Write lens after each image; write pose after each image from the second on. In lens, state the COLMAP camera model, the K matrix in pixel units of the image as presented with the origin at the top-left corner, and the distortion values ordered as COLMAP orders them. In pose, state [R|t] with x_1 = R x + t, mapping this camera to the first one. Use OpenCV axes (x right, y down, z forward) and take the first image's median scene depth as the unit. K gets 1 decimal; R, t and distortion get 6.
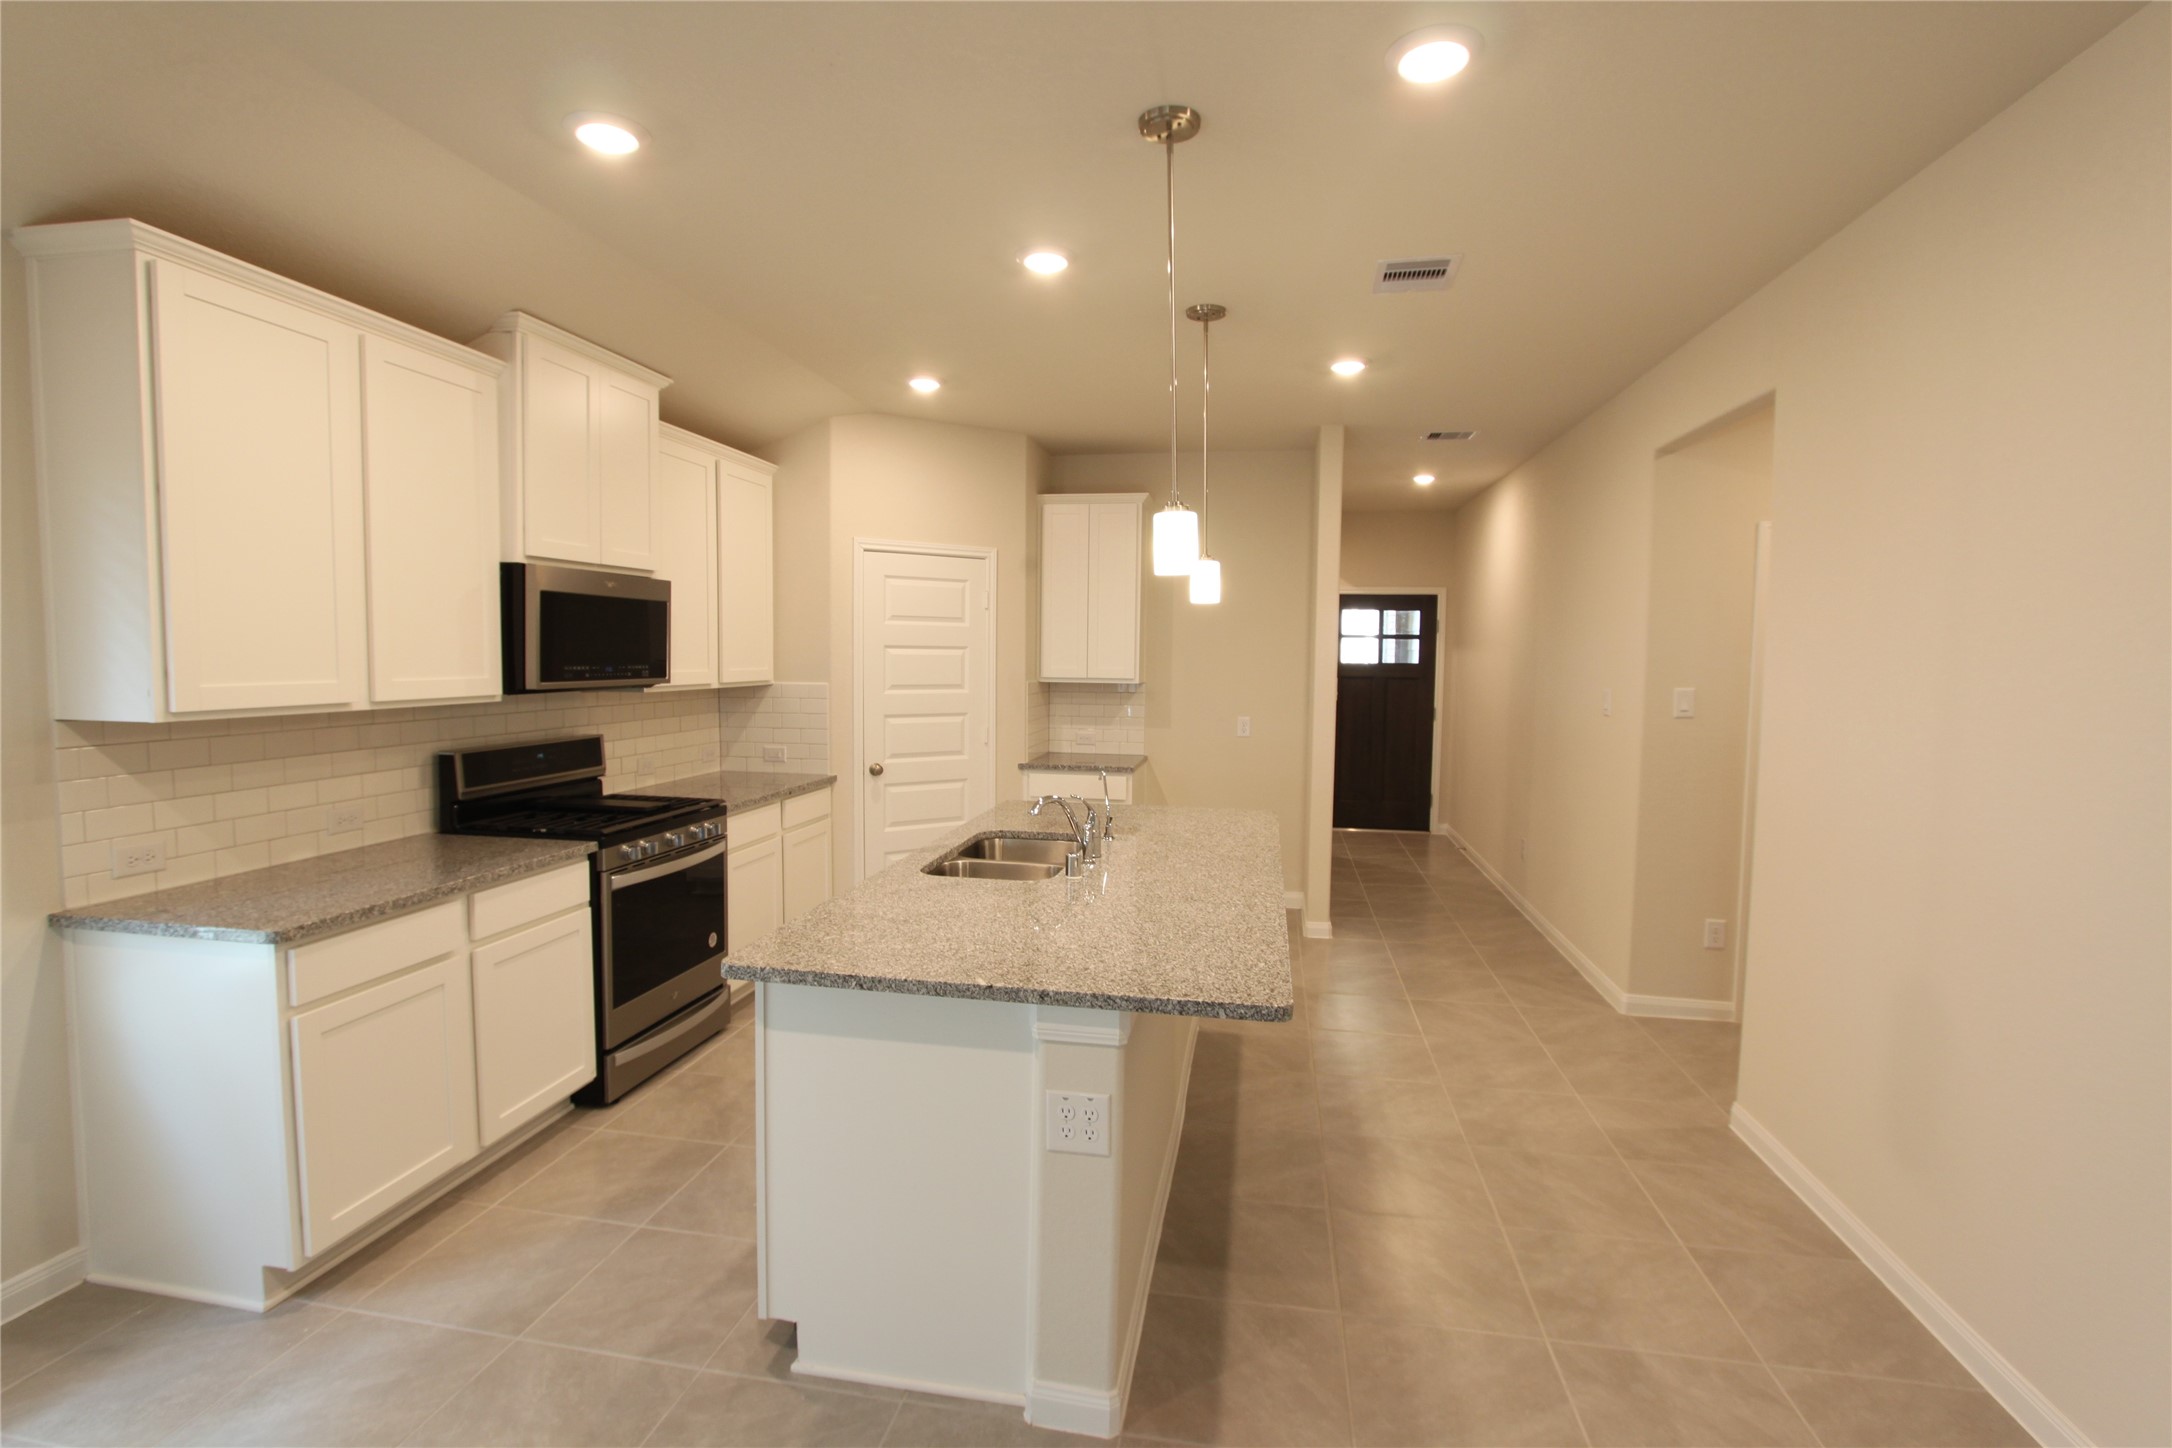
lens RADIAL K [[994.3, 0, 1083.6], [0, 994.3, 719.7], [0, 0, 1]] dist [-0.021121, -0.000156]
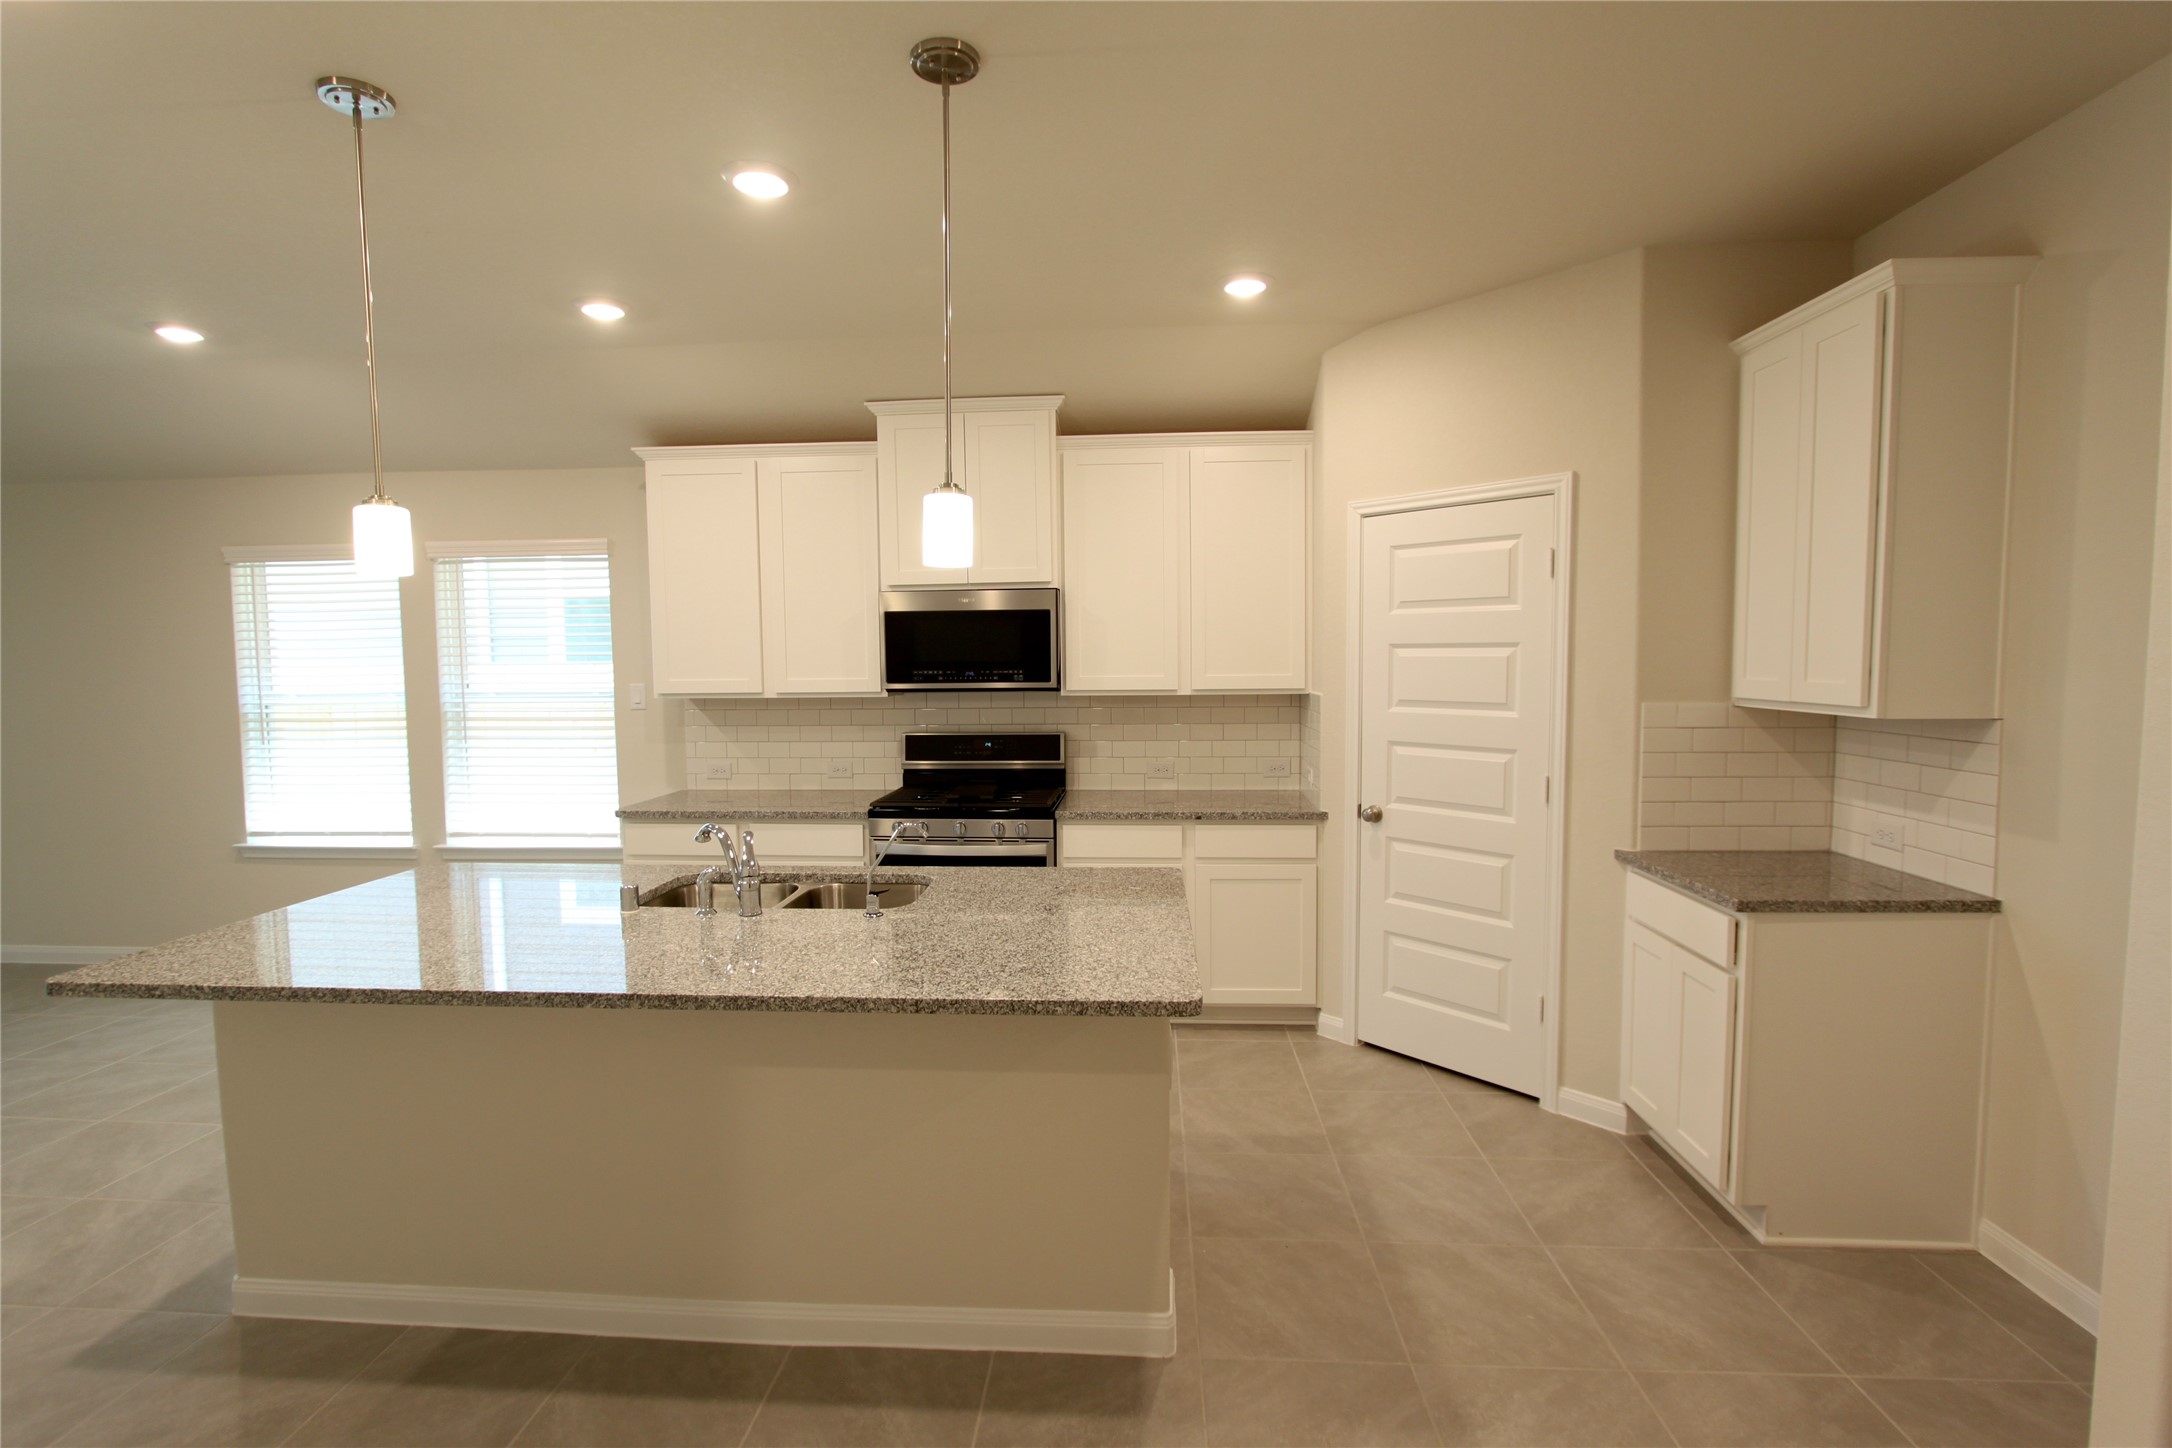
lens RADIAL K [[994.3, 0, 1087.6], [0, 994.3, 725.1], [0, 0, 1]] dist [-0.021121, -0.000156]
pose [[0.126194, 0.057774, -0.990322, 0.630215], [-0.057463, 0.997052, 0.050845, -0.052484], [0.990340, 0.050491, 0.129142, 0.898465]]
